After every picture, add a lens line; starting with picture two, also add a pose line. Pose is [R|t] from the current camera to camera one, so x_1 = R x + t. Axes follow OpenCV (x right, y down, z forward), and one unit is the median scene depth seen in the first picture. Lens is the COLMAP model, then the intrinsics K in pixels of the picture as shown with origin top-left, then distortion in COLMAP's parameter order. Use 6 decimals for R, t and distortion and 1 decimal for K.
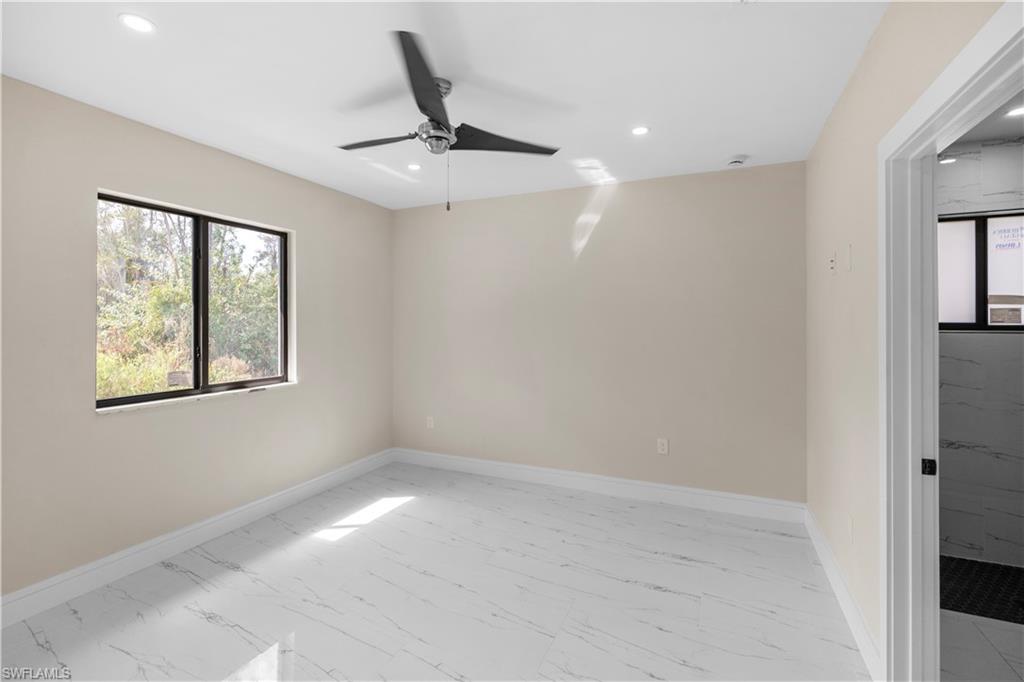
lens RADIAL K [[466.4, 0, 510.6], [0, 466.4, 320.0], [0, 0, 1]] dist [0.000380, 0.000077]
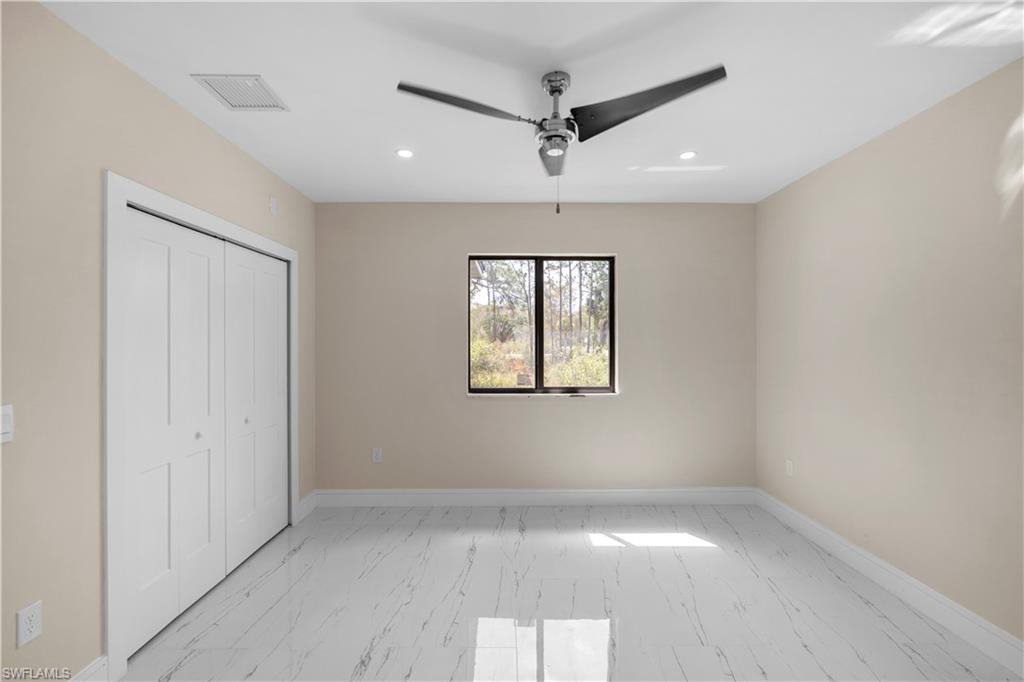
lens RADIAL K [[454.0, 0, 512.0], [0, 454.0, 341.0], [0, 0, 1]] dist [-0.000712, 0.000033]
pose [[0.414874, -0.001559, -0.909878, 0.449911], [0.006880, 0.999975, 0.001424, 0.009570], [0.909853, -0.006851, 0.414874, 0.387871]]
